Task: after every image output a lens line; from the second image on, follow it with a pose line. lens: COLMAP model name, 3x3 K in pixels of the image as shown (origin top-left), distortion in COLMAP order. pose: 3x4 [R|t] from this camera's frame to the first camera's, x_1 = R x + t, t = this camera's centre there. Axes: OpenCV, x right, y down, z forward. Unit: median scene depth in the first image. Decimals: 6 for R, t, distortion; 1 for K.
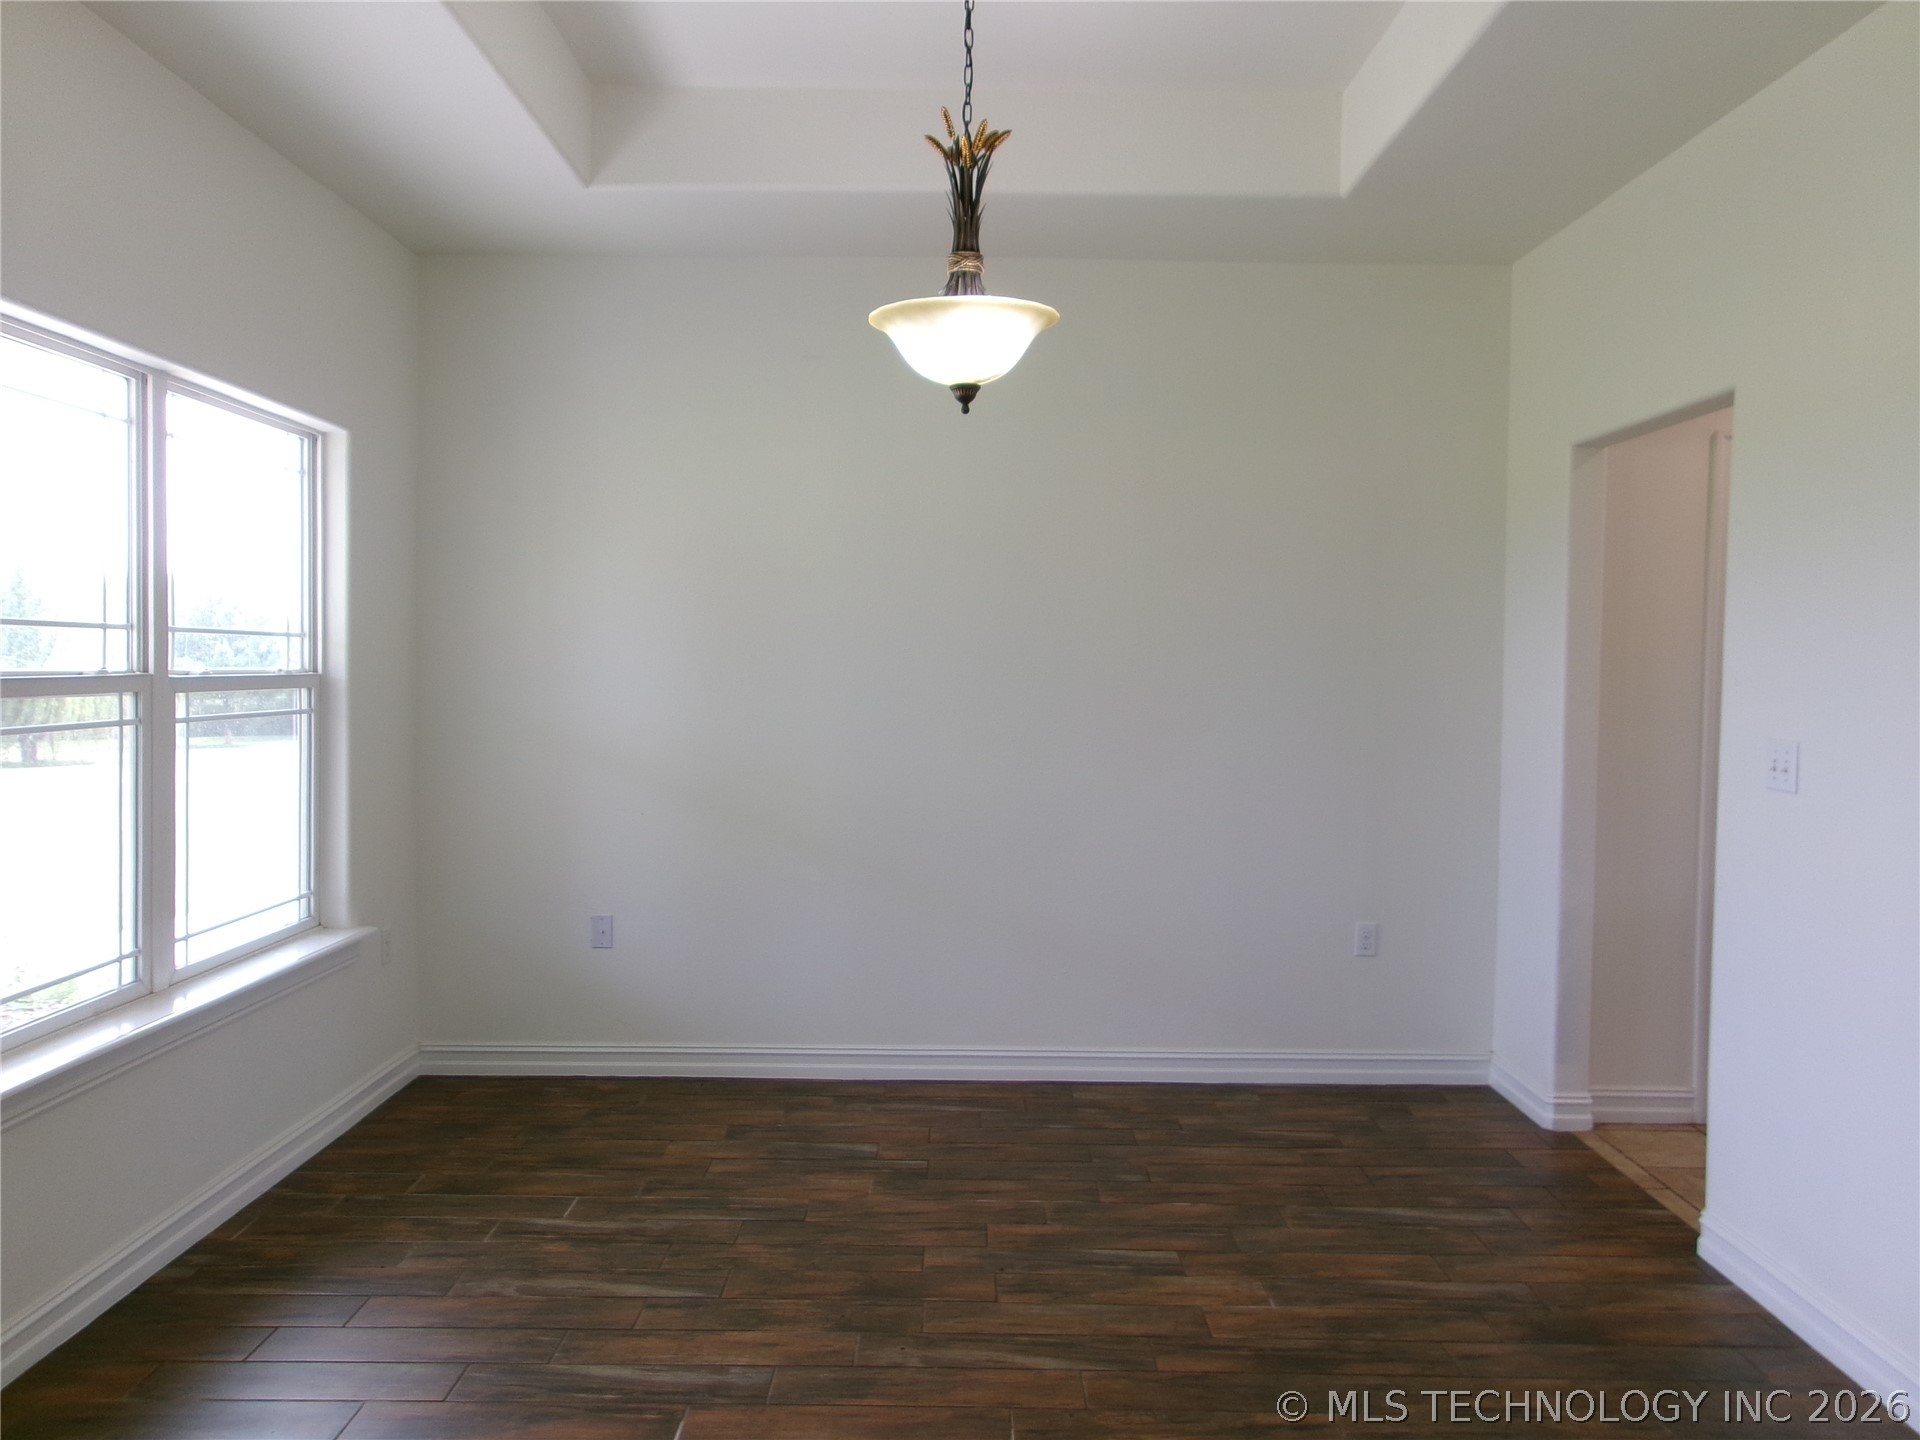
lens RADIAL K [[1502.0, 0, 960.0], [0, 1502.0, 720.0], [0, 0, 1]] dist [-0.024938, 0.057940]
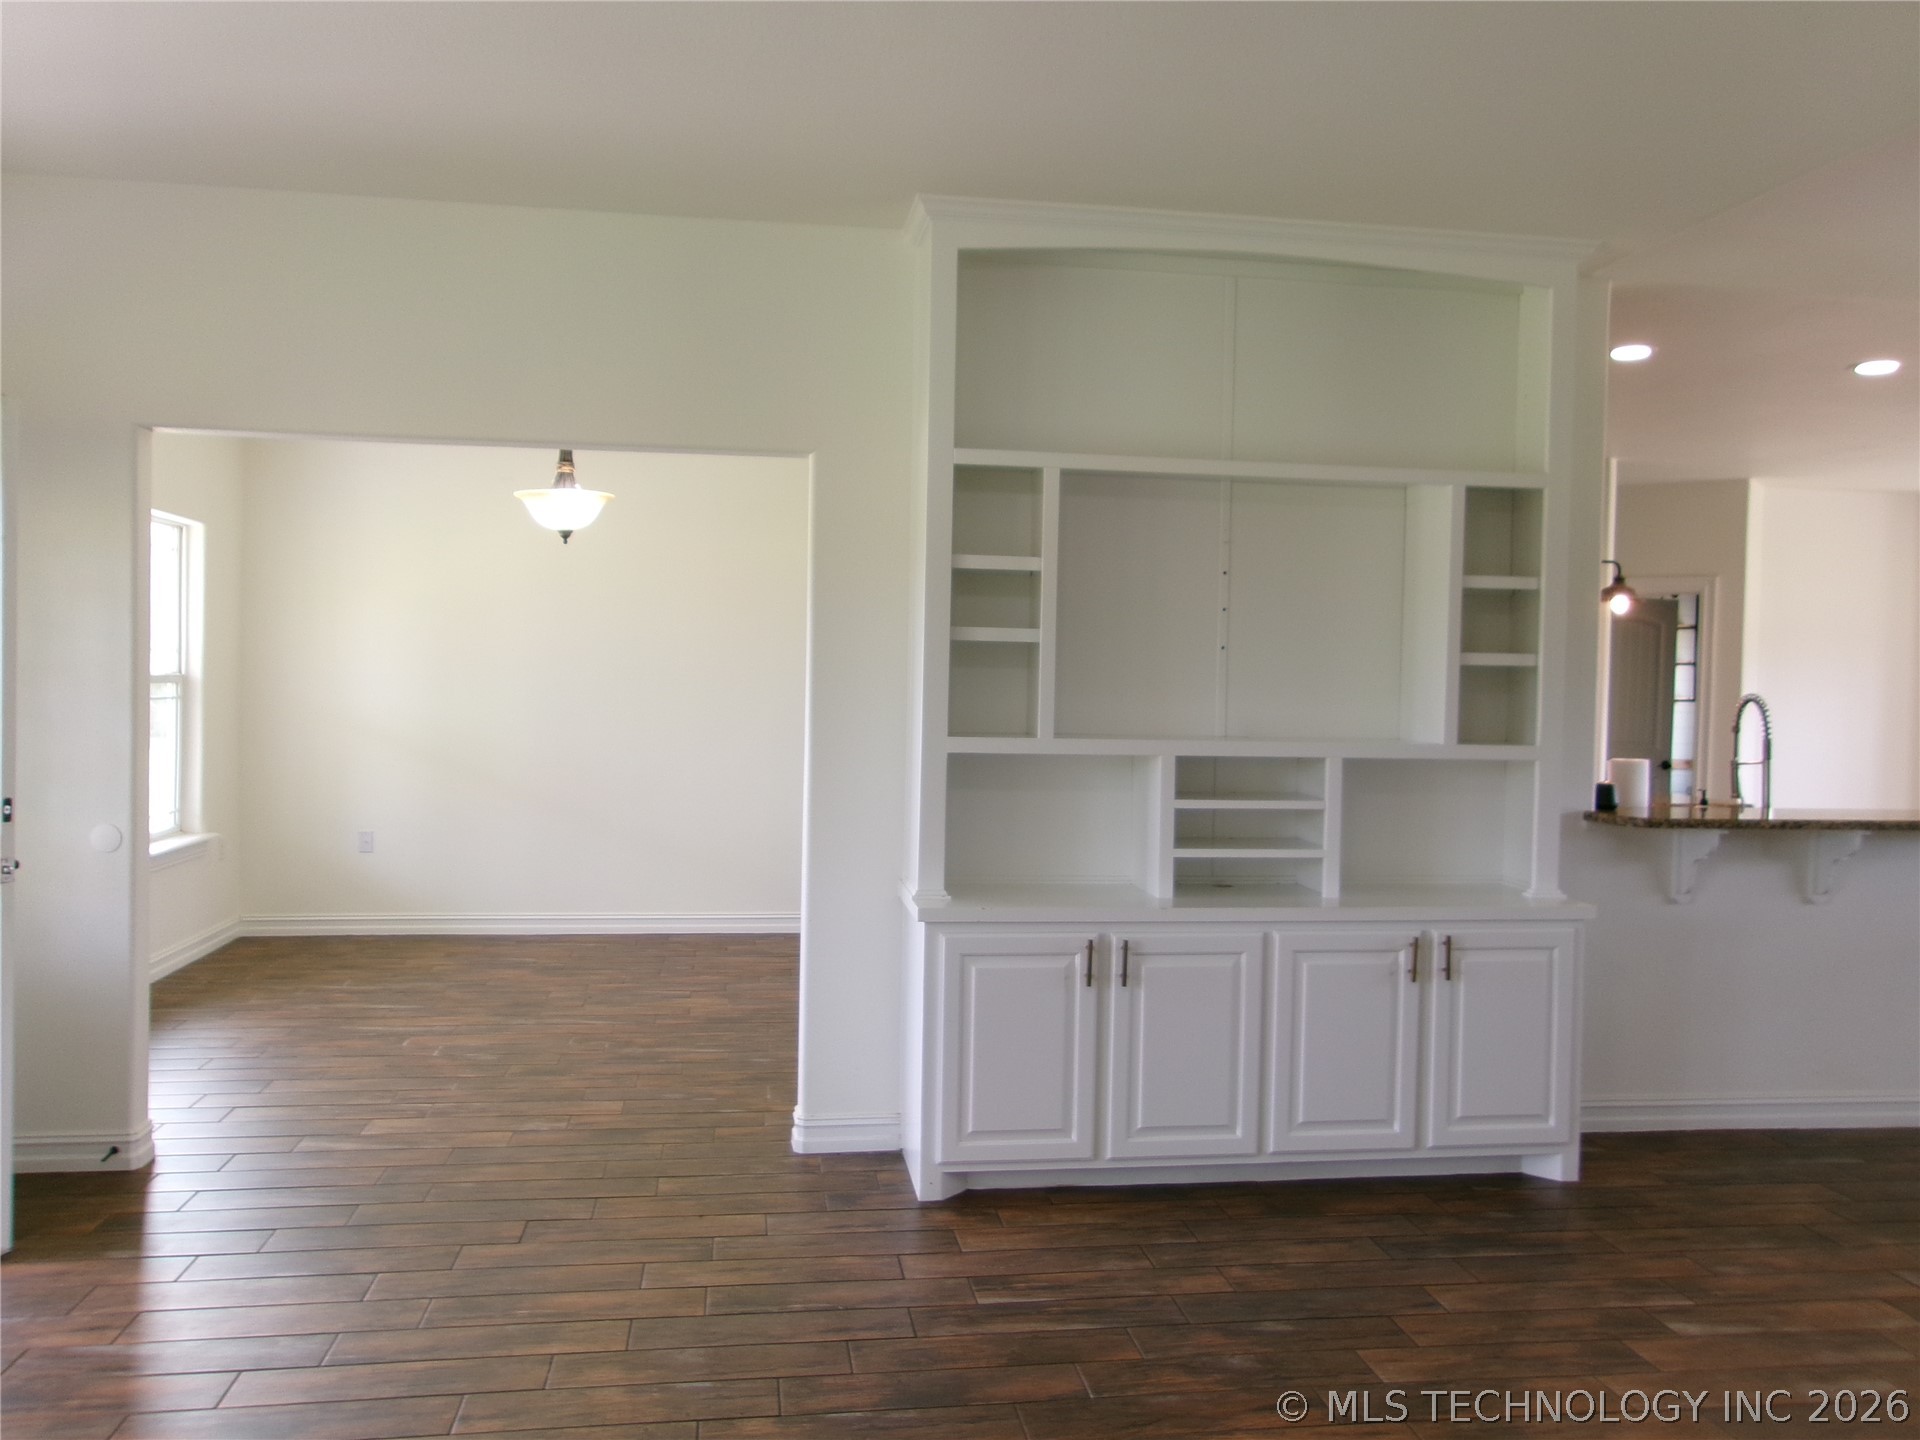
lens RADIAL K [[1502.0, 0, 960.0], [0, 1502.0, 720.0], [0, 0, 1]] dist [-0.024938, 0.057940]
pose [[0.989055, 0.005464, 0.147444, 0.160984], [-0.004820, 0.999977, -0.004727, 0.021470], [-0.147467, 0.003965, 0.989059, -0.716936]]
